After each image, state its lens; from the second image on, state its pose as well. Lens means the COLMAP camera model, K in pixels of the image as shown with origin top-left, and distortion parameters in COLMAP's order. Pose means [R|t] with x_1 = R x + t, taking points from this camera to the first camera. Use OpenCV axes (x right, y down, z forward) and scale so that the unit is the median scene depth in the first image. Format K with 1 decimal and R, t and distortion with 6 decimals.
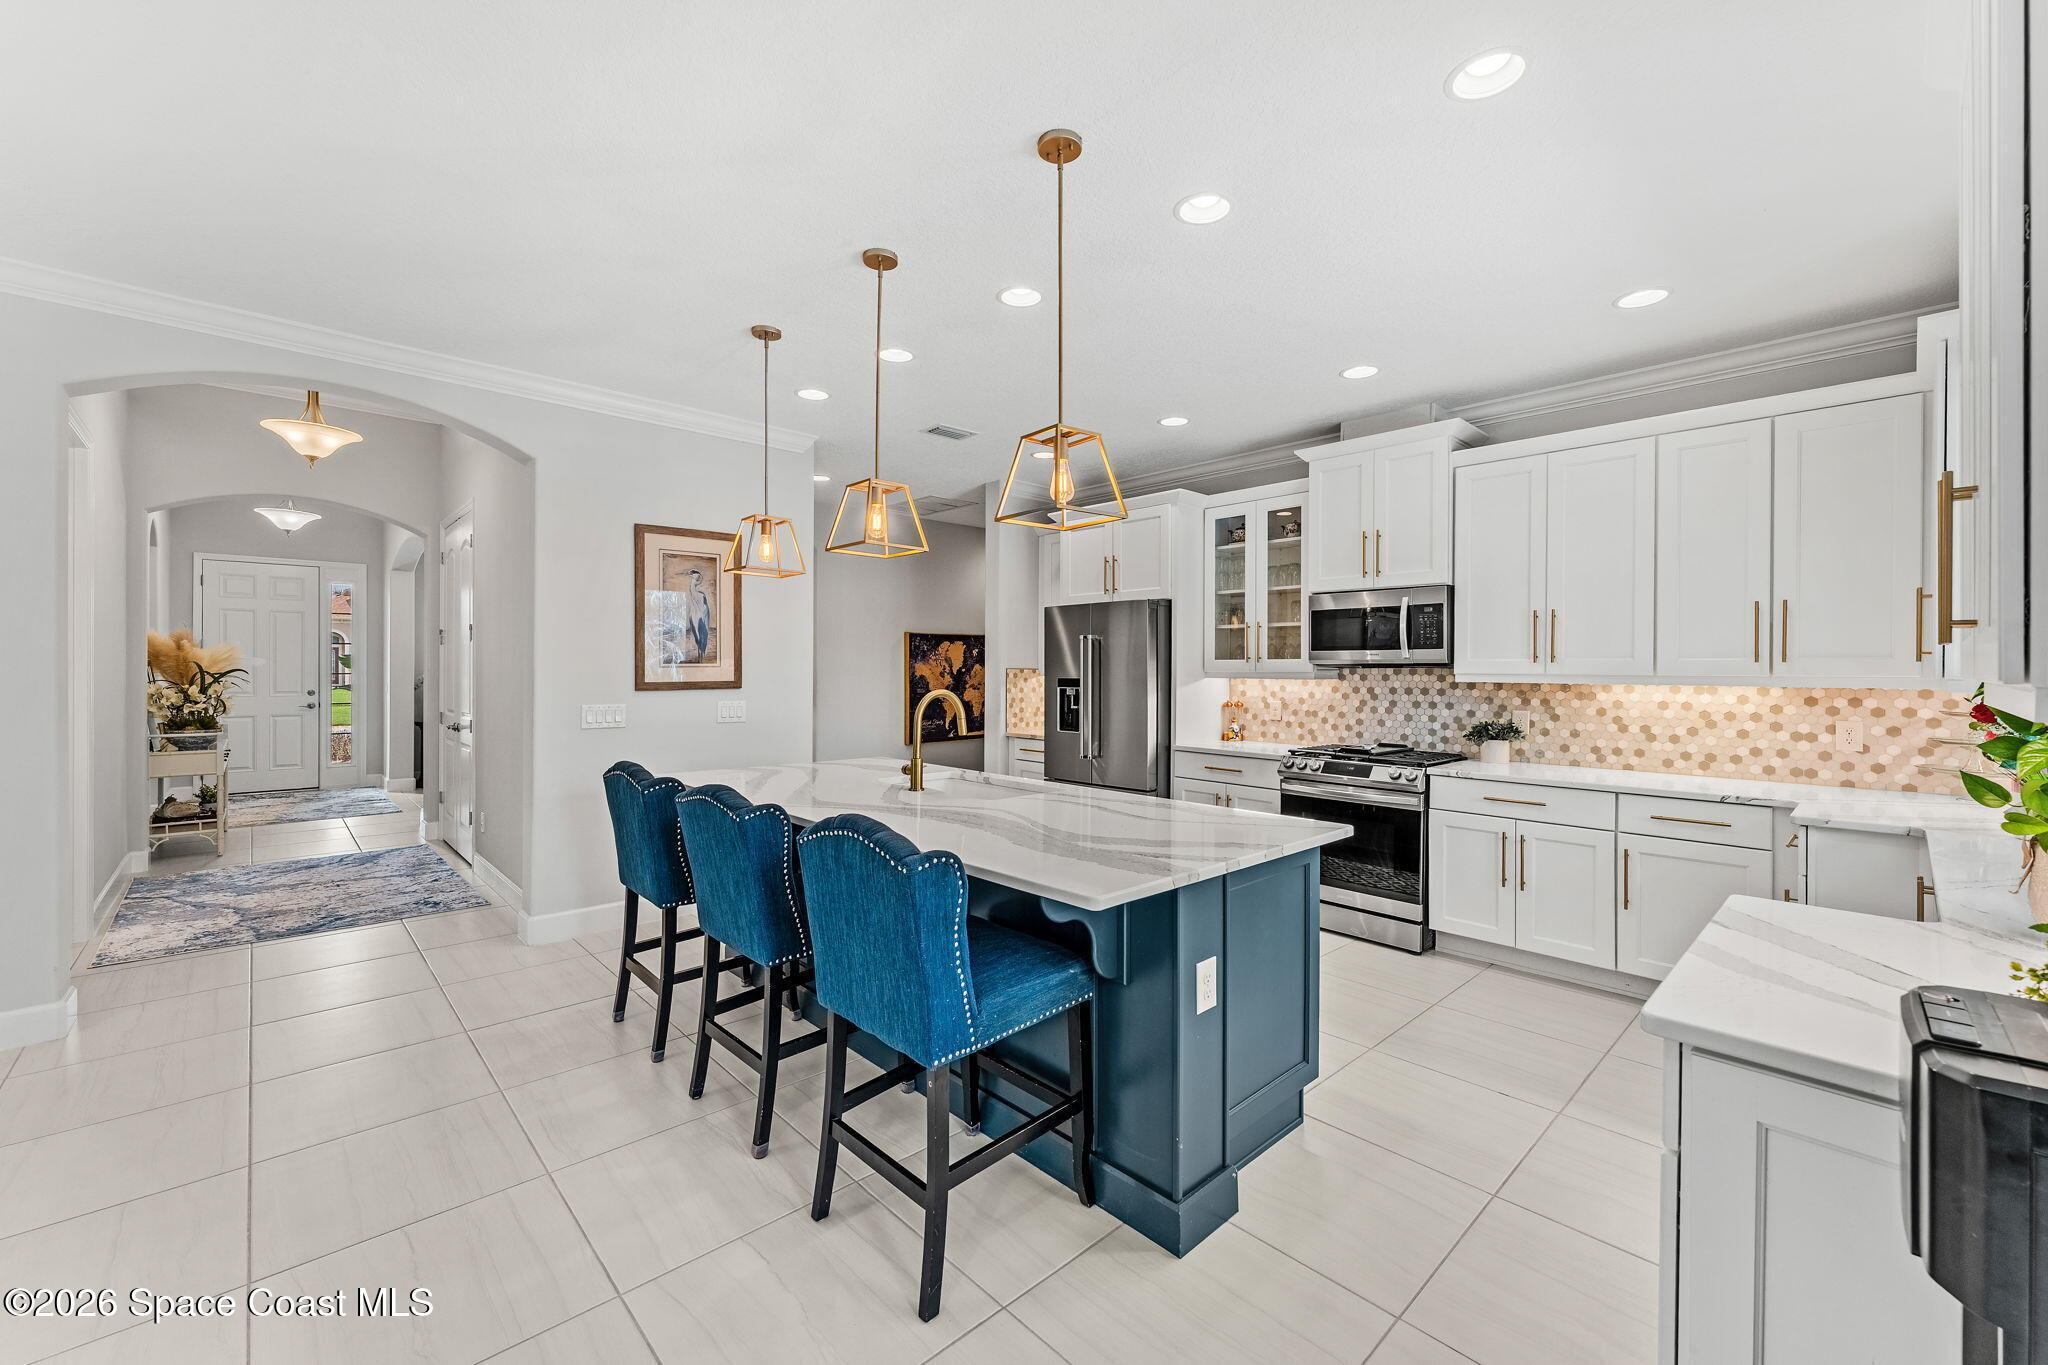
lens RADIAL K [[819.8, 0, 1021.1], [0, 819.8, 674.1], [0, 0, 1]] dist [0.000228, -0.000062]
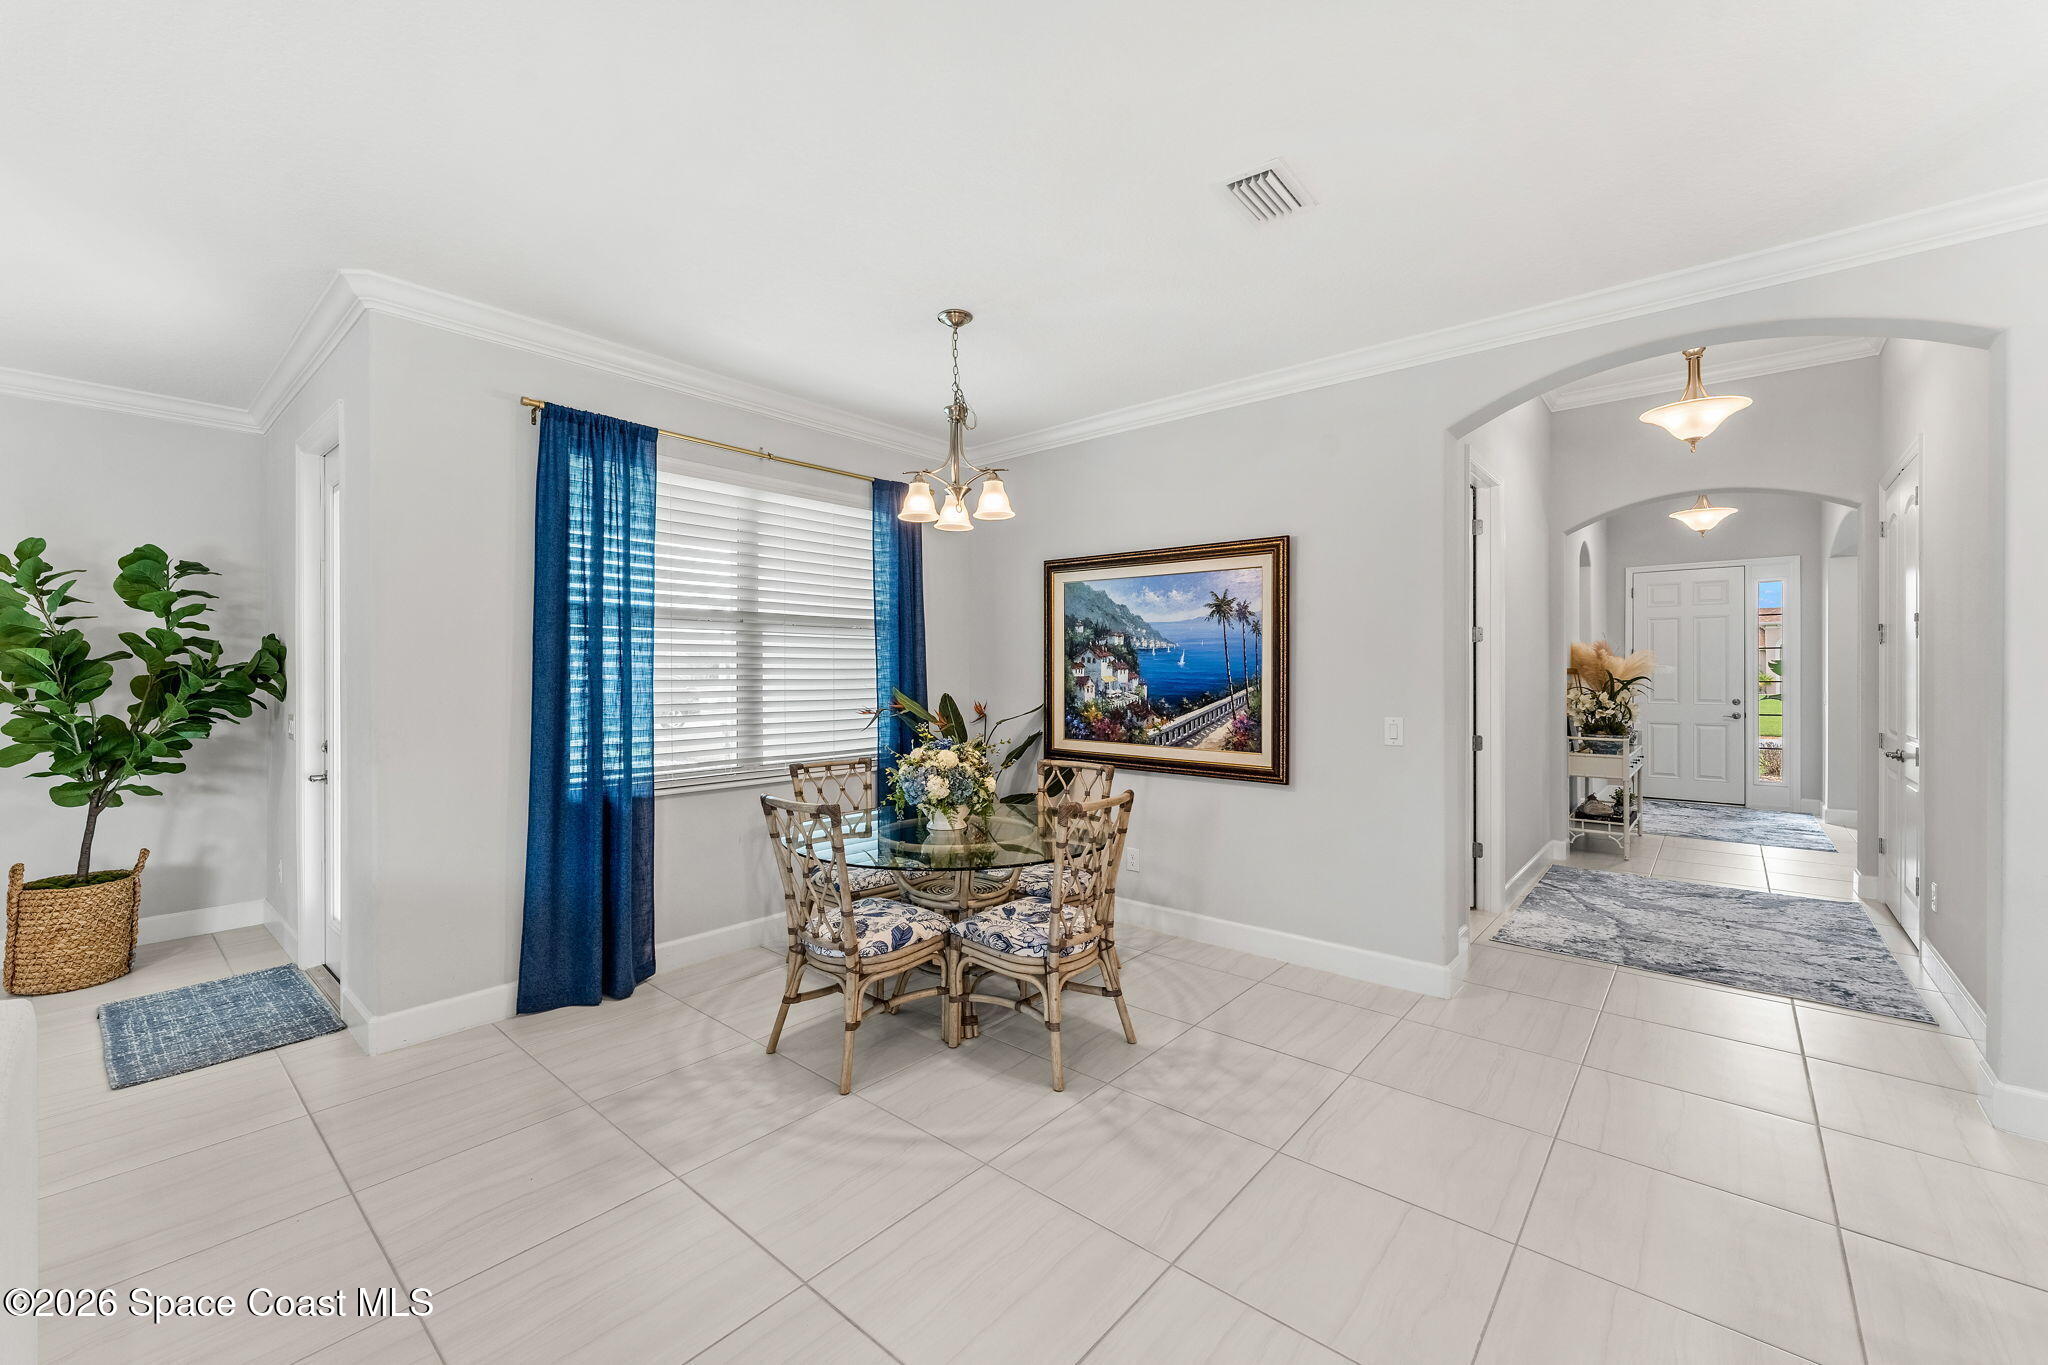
lens RADIAL K [[819.8, 0, 1021.1], [0, 819.8, 674.1], [0, 0, 1]] dist [0.000228, -0.000062]
pose [[0.109423, -0.003982, -0.993987, -0.060648], [-0.004307, 0.999981, -0.004480, -0.001868], [0.993986, 0.004771, 0.109403, 0.183008]]
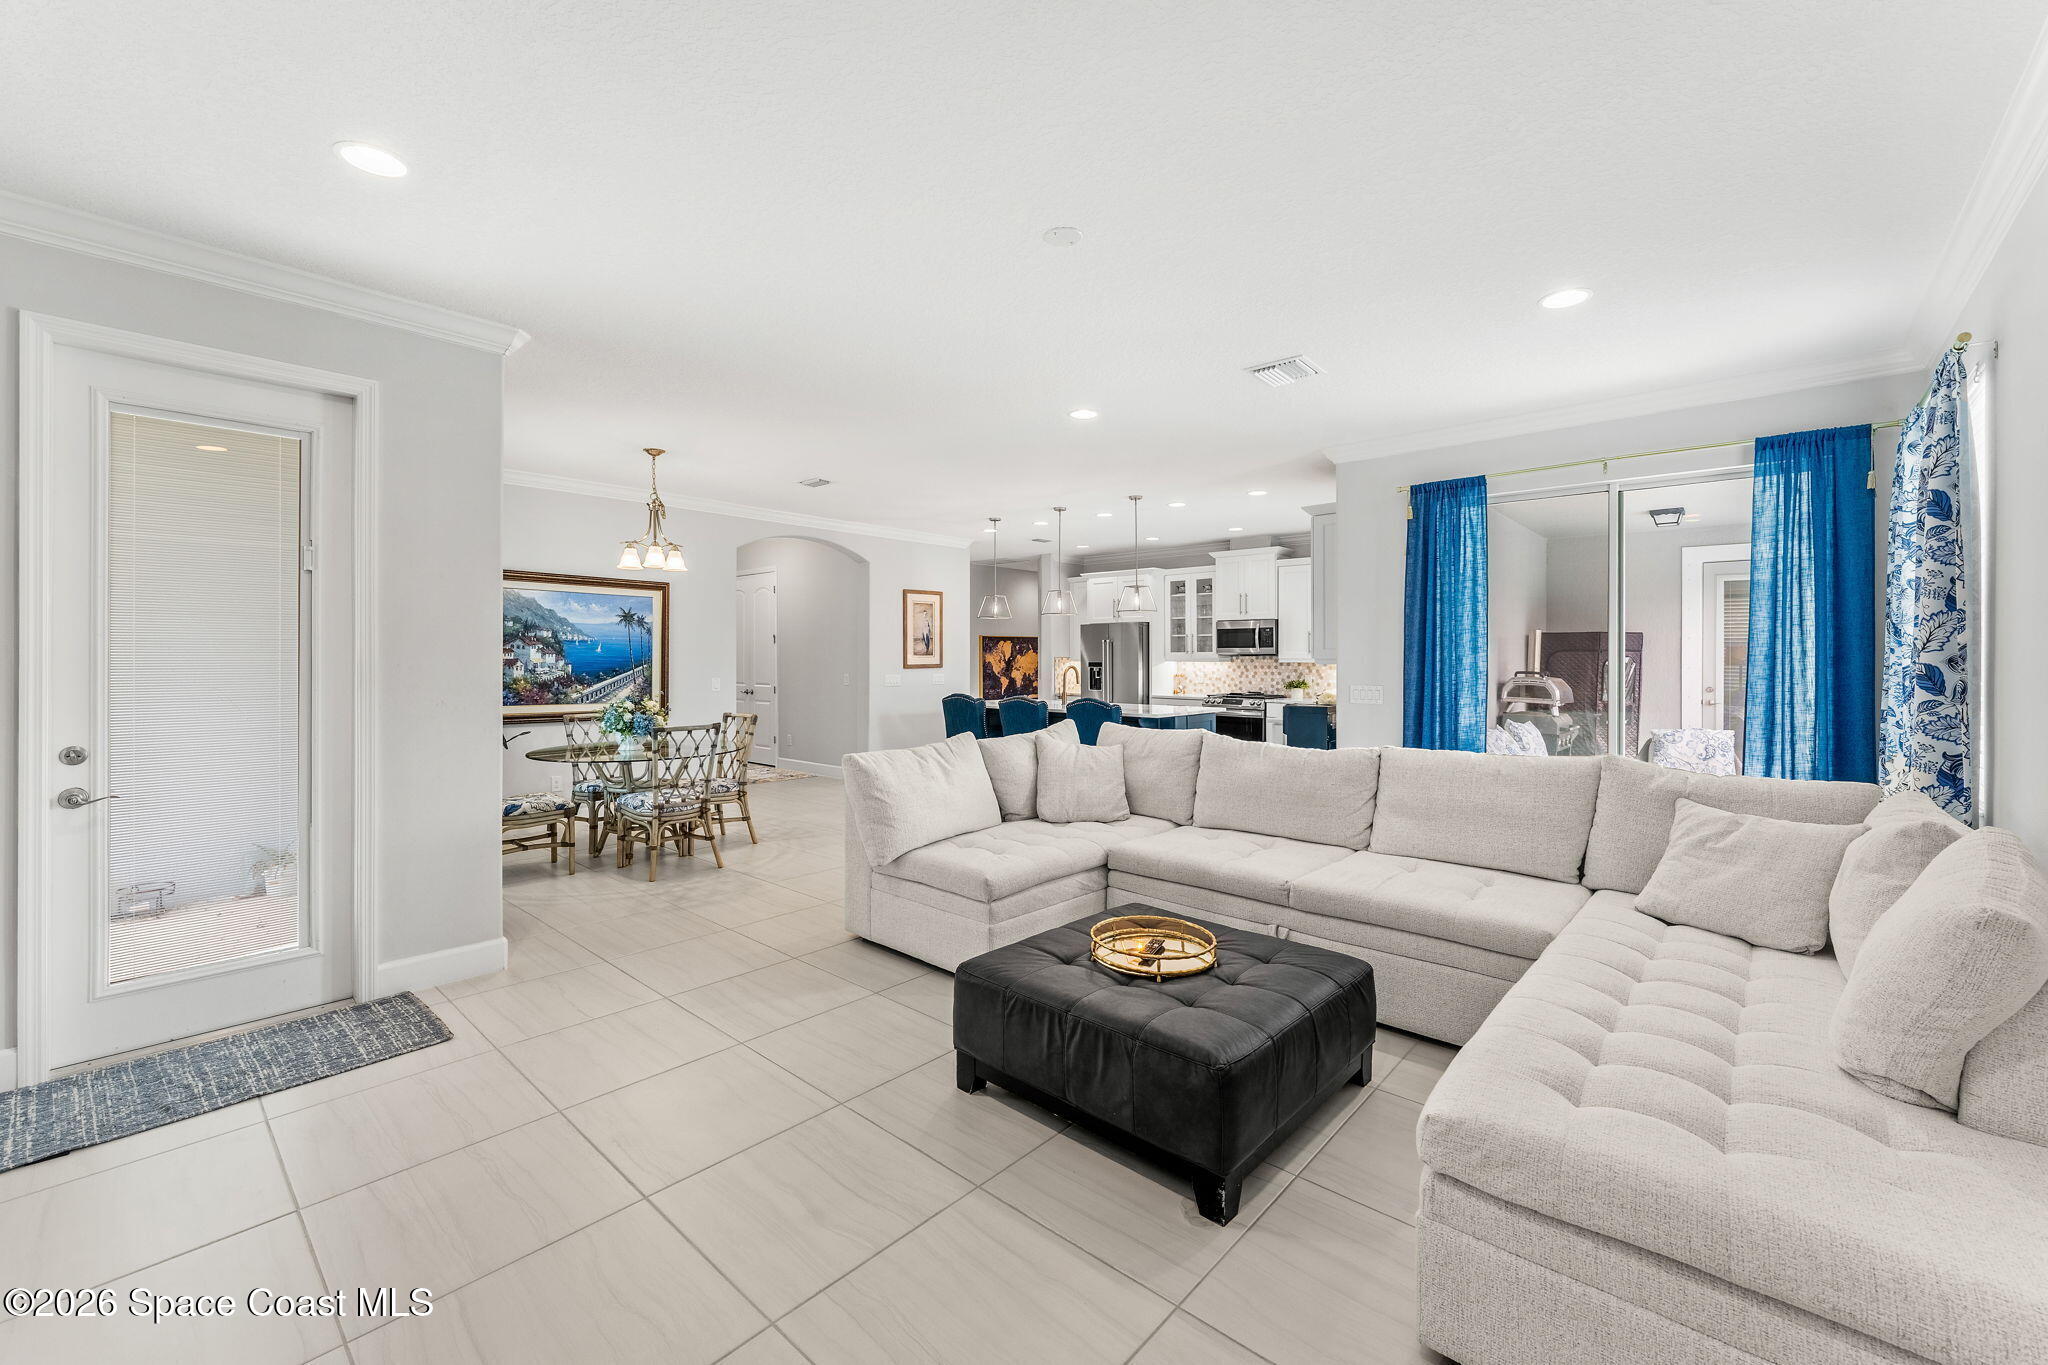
lens RADIAL K [[819.8, 0, 1021.1], [0, 819.8, 674.1], [0, 0, 1]] dist [0.000228, -0.000062]
pose [[0.996321, -0.006370, 0.085461, -0.328662], [0.005287, 0.999903, 0.012901, 0.008508], [-0.085535, -0.012401, 0.996258, -1.057821]]
